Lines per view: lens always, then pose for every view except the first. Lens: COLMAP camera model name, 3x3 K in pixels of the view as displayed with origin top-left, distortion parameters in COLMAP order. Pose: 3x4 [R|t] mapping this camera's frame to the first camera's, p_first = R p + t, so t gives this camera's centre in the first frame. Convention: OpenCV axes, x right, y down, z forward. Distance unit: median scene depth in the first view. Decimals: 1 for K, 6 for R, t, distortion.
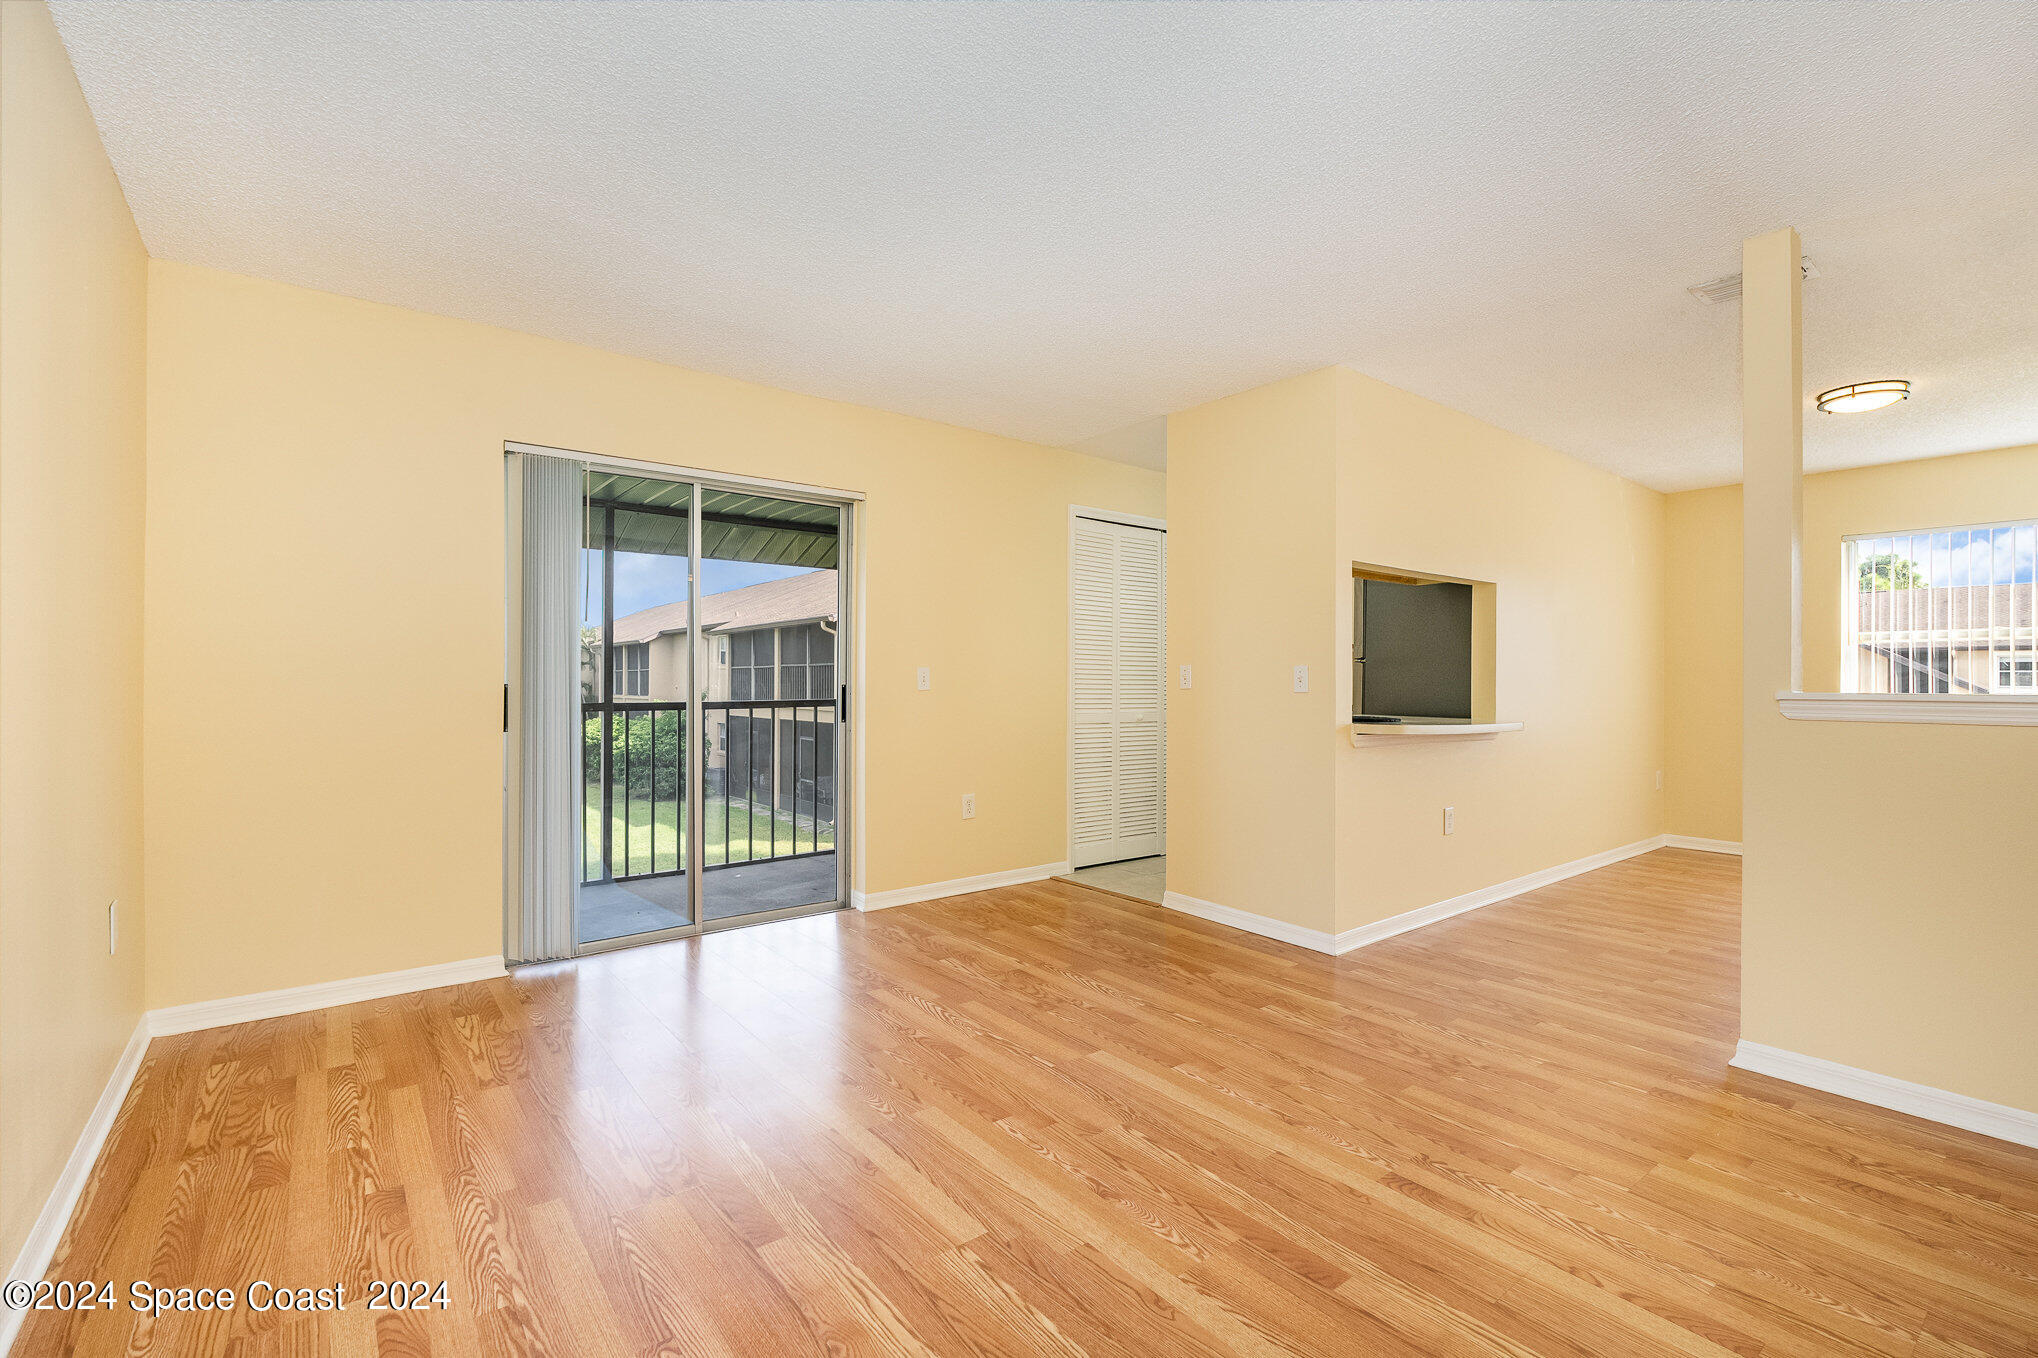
lens RADIAL K [[895.9, 0, 1019.0], [0, 895.9, 679.0], [0, 0, 1]] dist [-0.002316, 0.000264]
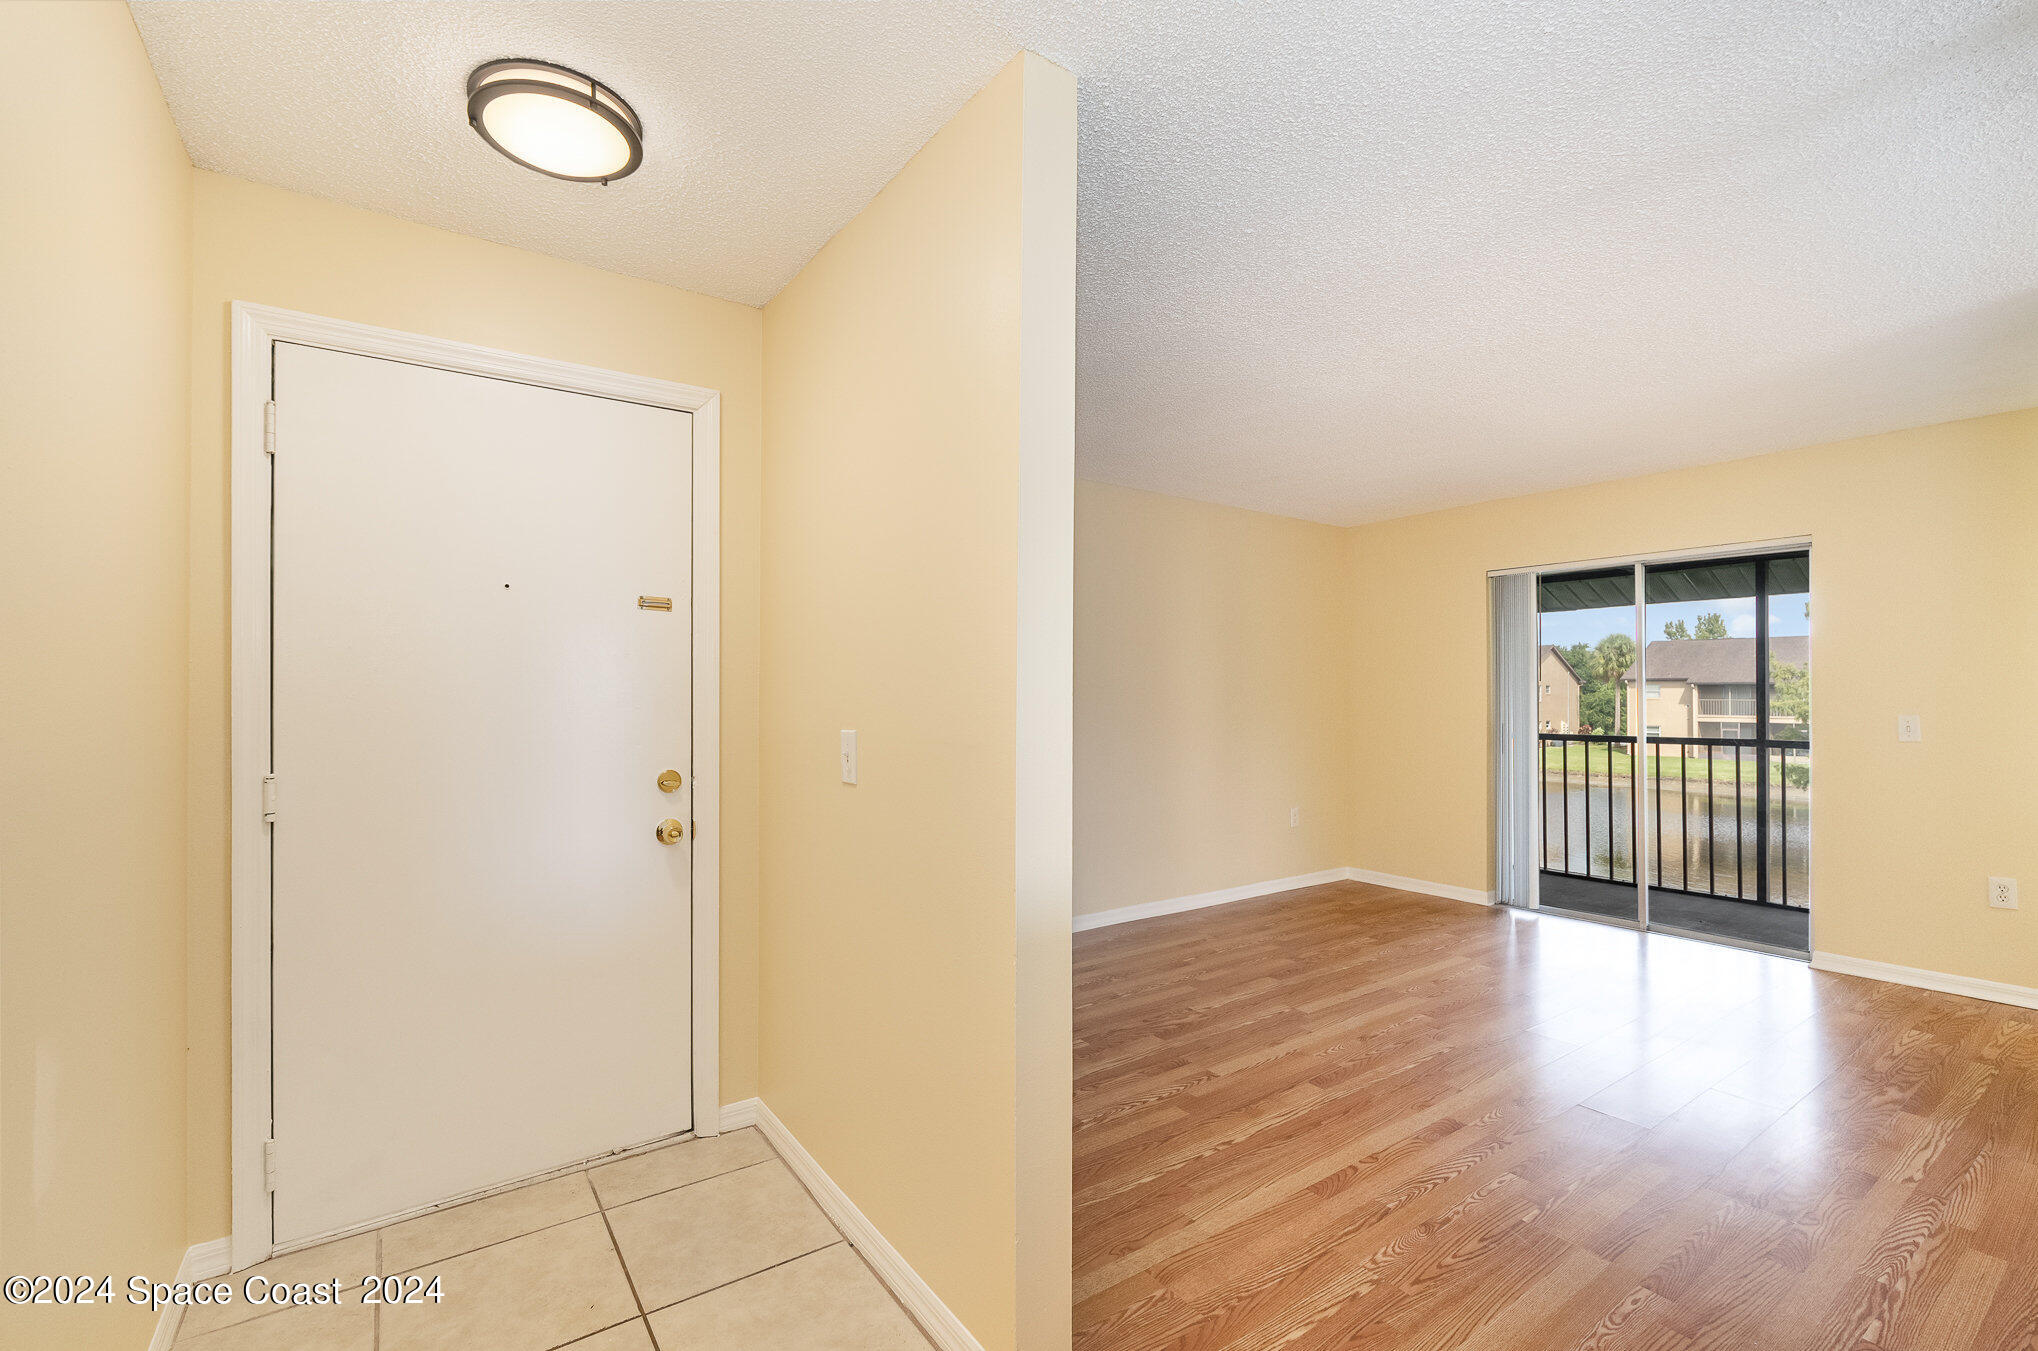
lens RADIAL K [[888.3, 0, 1028.3], [0, 888.3, 684.0], [0, 0, 1]] dist [-0.002507, -0.000003]
pose [[-0.046034, -0.012936, -0.998856, 1.440935], [0.004173, 0.999905, -0.013142, -0.064629], [0.998931, -0.004773, -0.045975, 0.347713]]
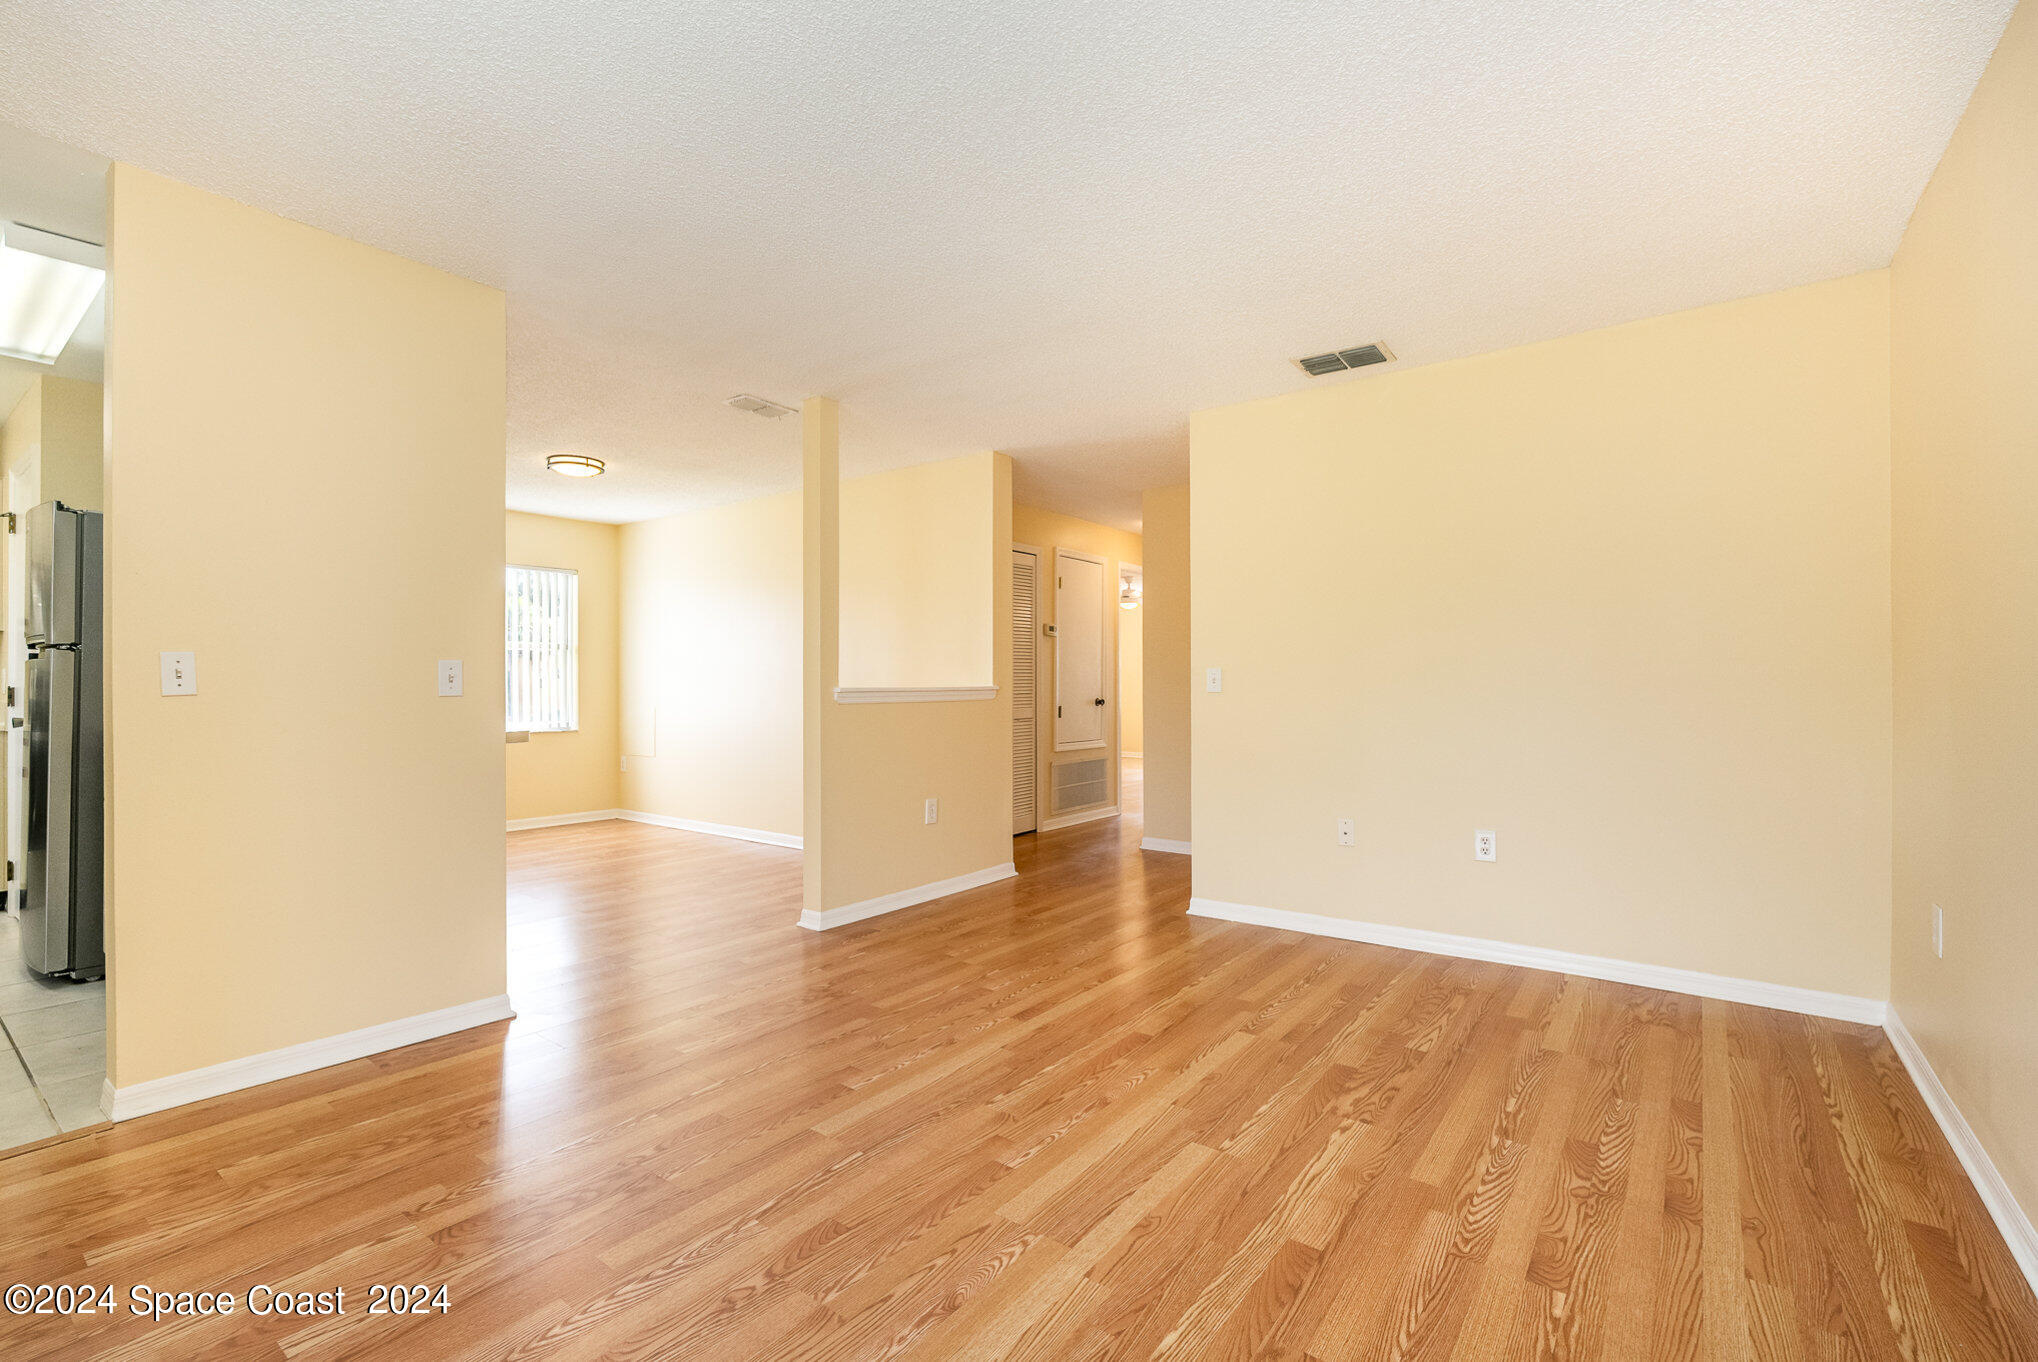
lens RADIAL K [[896.0, 0, 1032.7], [0, 896.0, 682.6], [0, 0, 1]] dist [-0.004166, -0.000224]
pose [[-0.267843, -0.000824, 0.963462, -0.826943], [-0.003240, 0.999995, -0.000046, 0.003107], [-0.963457, -0.003134, -0.267845, 1.118972]]
